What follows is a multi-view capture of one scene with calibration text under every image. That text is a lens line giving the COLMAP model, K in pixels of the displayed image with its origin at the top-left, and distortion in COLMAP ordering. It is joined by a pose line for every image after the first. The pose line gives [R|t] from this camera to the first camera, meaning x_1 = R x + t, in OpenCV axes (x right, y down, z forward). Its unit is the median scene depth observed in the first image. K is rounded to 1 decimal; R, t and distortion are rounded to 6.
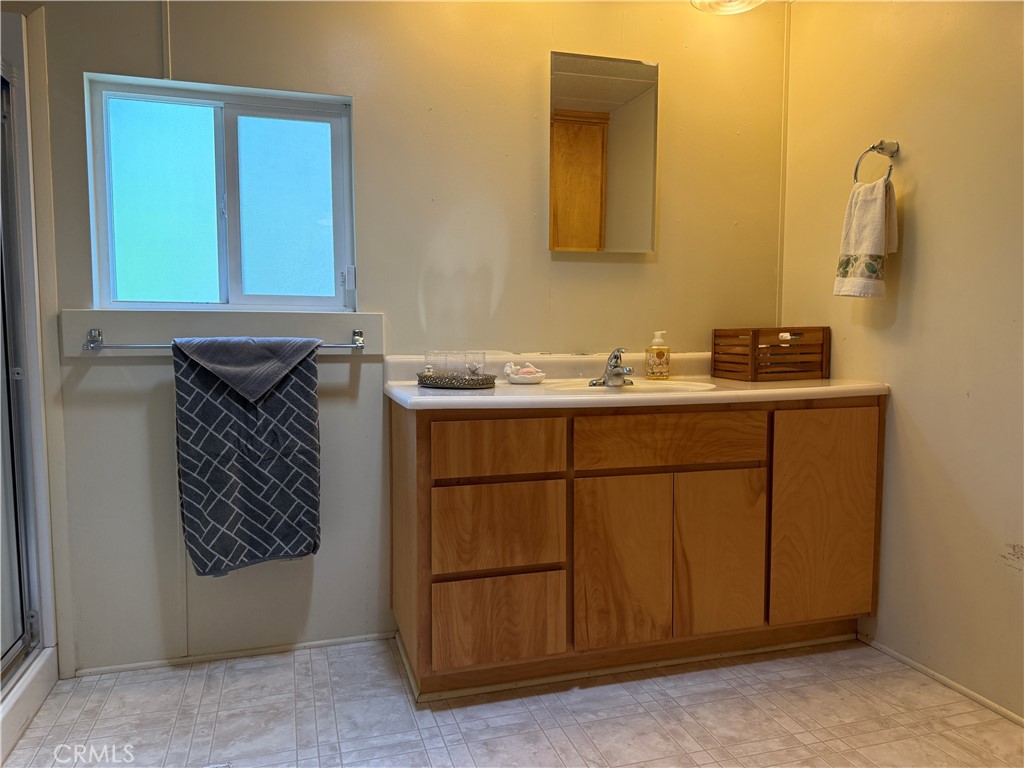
lens RADIAL K [[731.5, 0, 508.1], [0, 731.5, 386.0], [0, 0, 1]] dist [-0.006373, -0.003805]
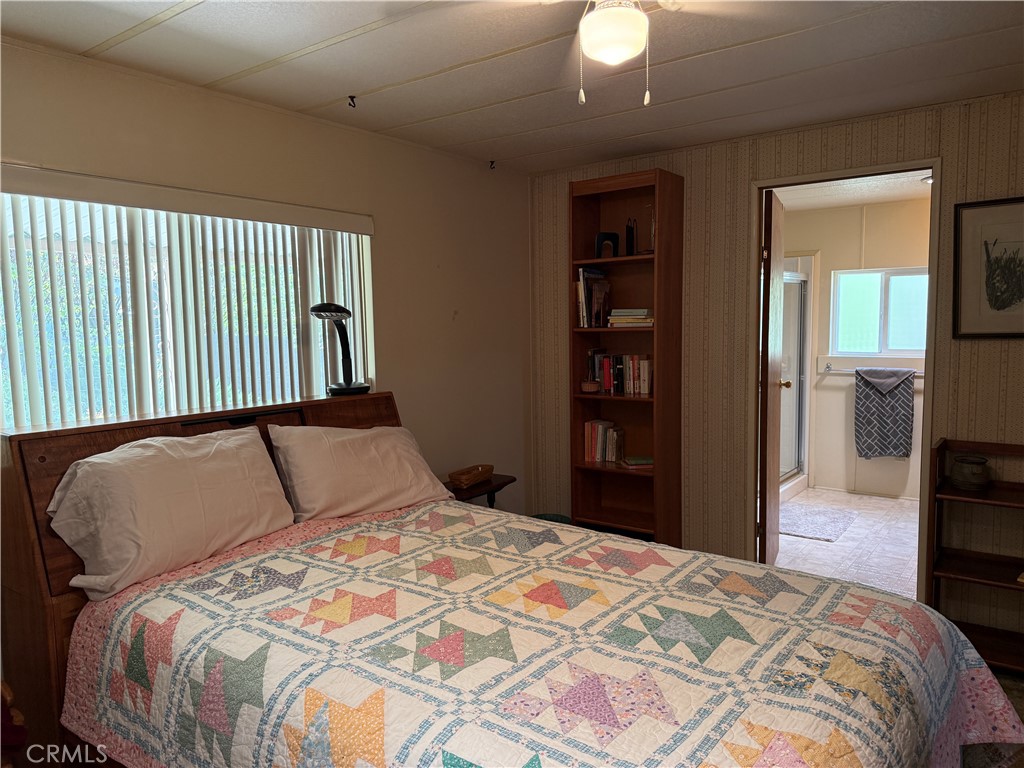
lens RADIAL K [[731.5, 0, 510.5], [0, 731.5, 387.4], [0, 0, 1]] dist [-0.006373, -0.003805]
pose [[0.579060, 0.066901, -0.812536, 0.966741], [-0.051137, 0.997646, 0.045699, -0.048829], [0.813680, 0.015088, 0.581117, -1.551944]]
